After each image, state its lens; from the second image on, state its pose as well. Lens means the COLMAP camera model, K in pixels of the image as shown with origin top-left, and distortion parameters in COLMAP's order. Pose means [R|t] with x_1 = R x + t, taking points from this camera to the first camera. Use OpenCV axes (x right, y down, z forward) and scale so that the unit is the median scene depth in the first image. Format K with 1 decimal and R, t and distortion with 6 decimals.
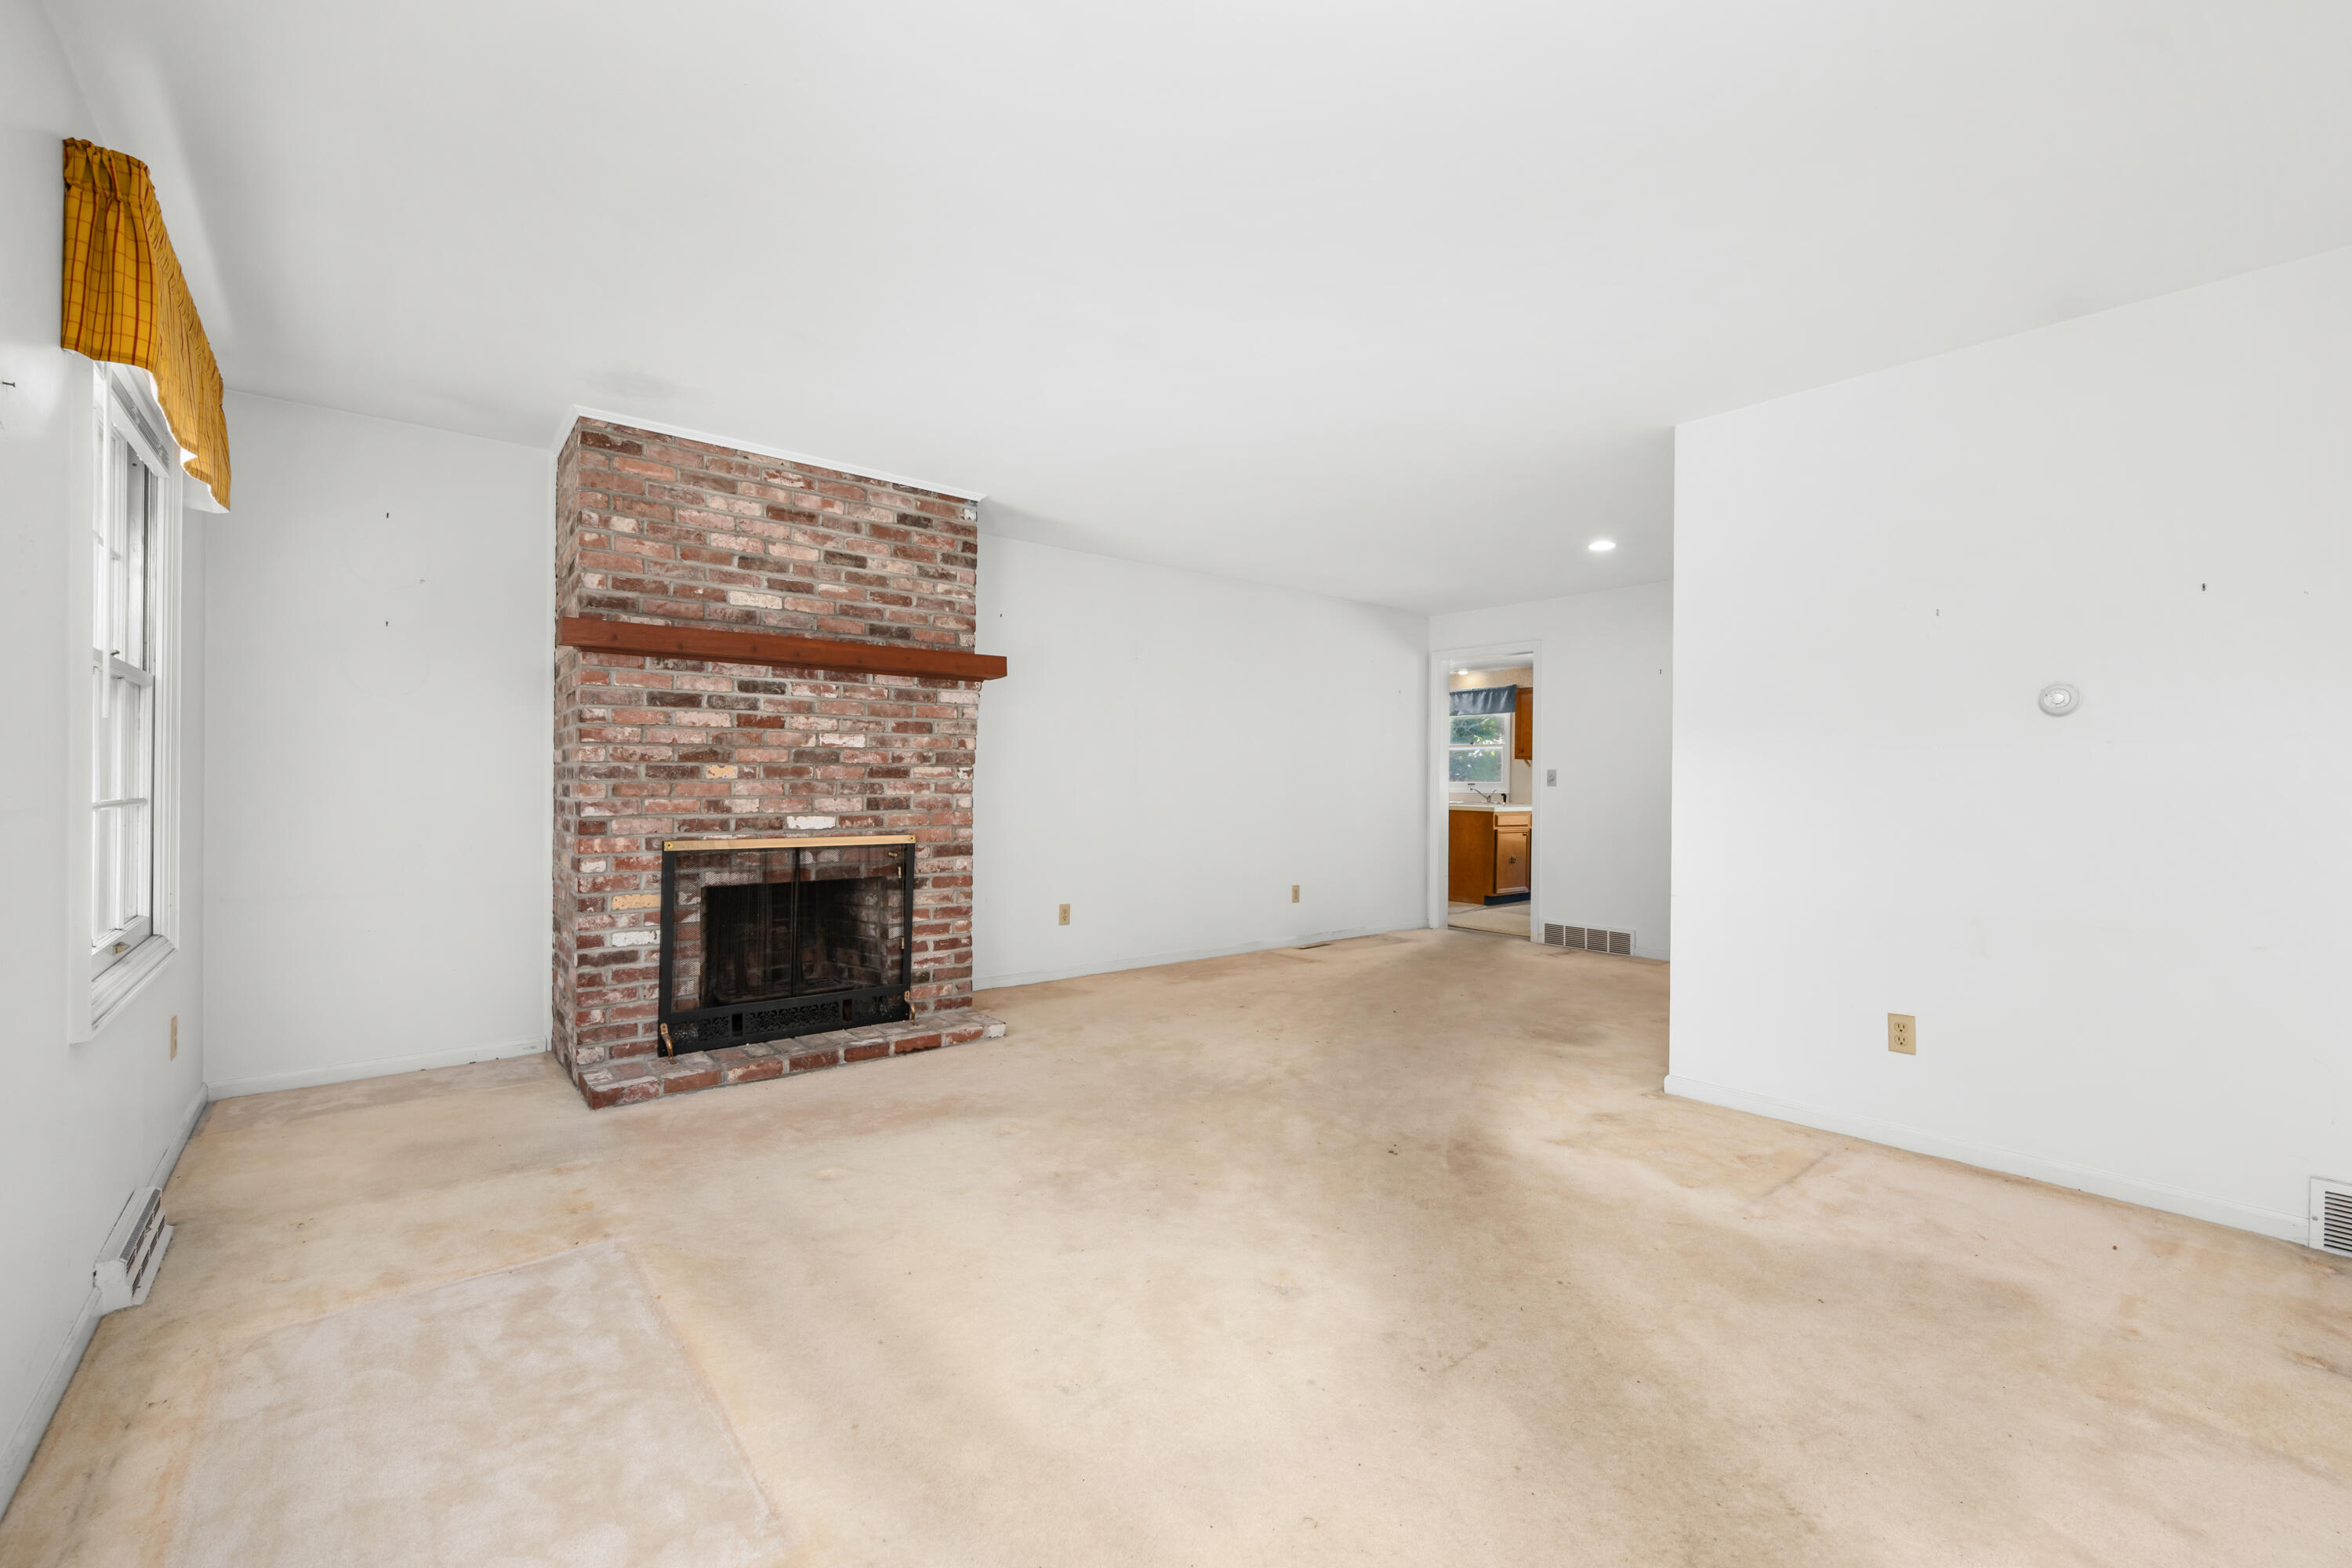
lens RADIAL K [[987.1, 0, 1178.3], [0, 987.1, 786.2], [0, 0, 1]] dist [0.004539, 0.000416]
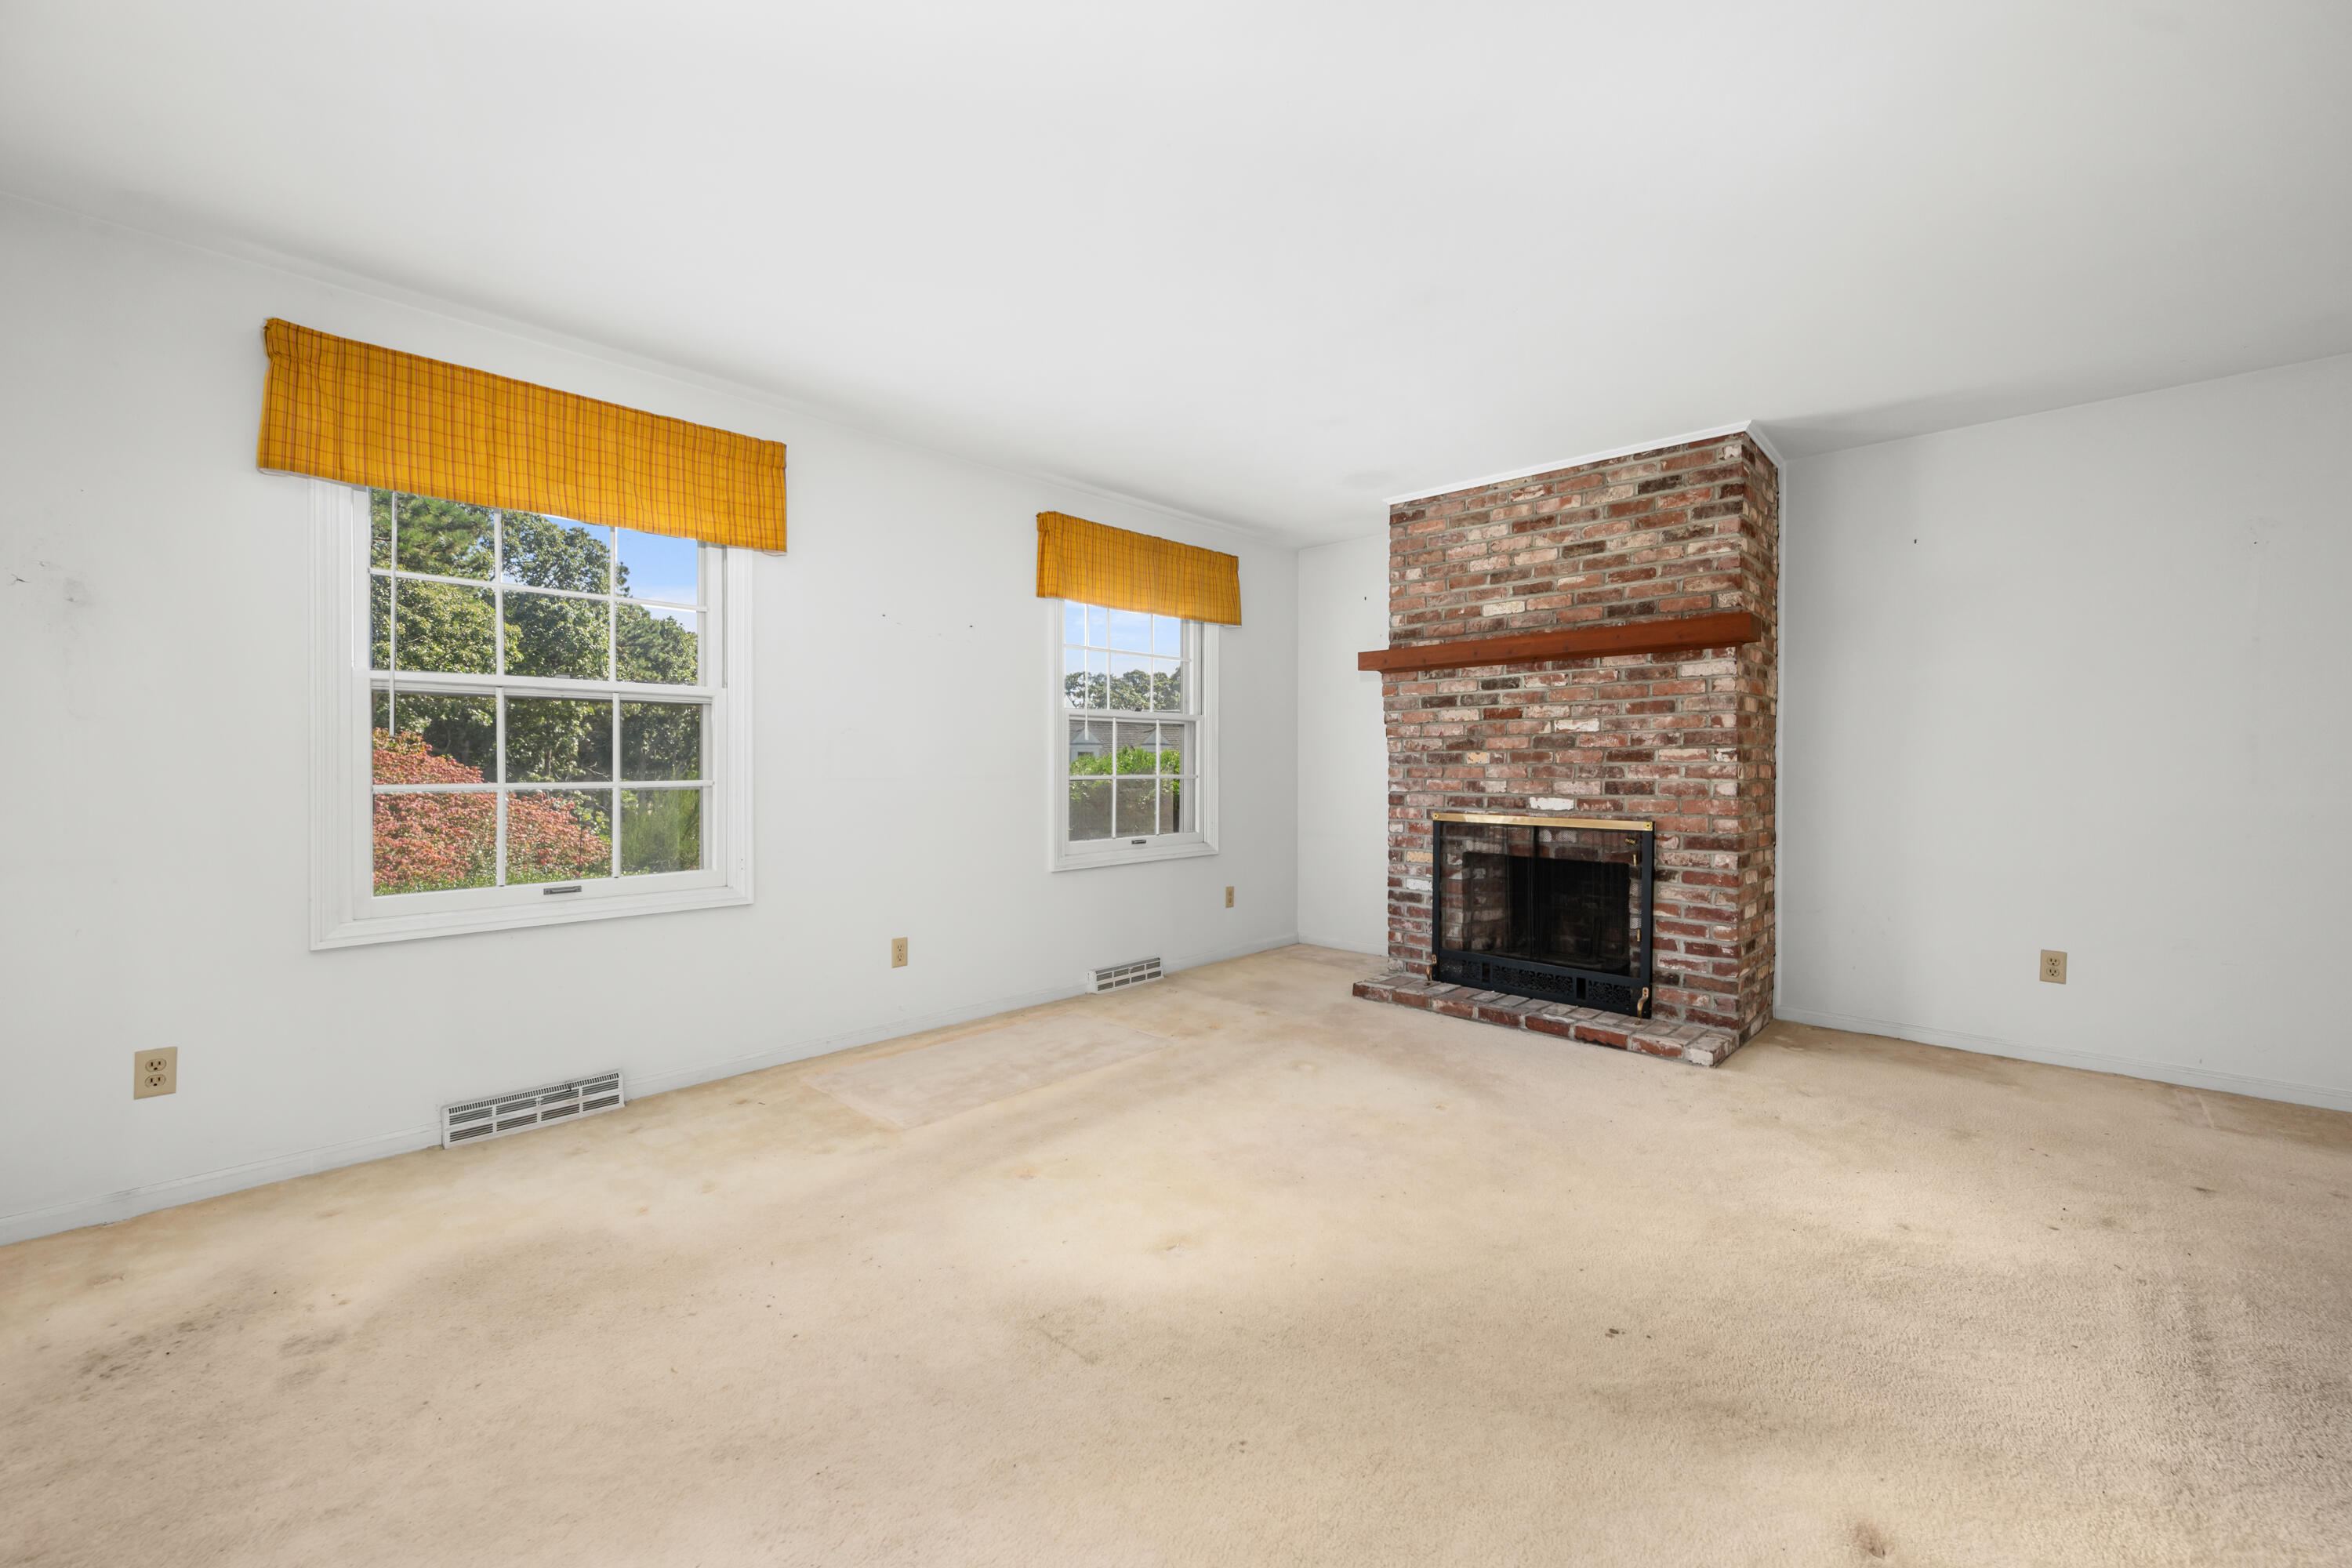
lens RADIAL K [[928.3, 0, 1176.2], [0, 928.3, 768.0], [0, 0, 1]] dist [0.001868, 0.000083]
pose [[0.129332, -0.002375, -0.991599, 0.585238], [-0.002040, 0.999994, -0.002661, 0.001434], [0.991599, 0.002367, 0.129326, 0.473293]]
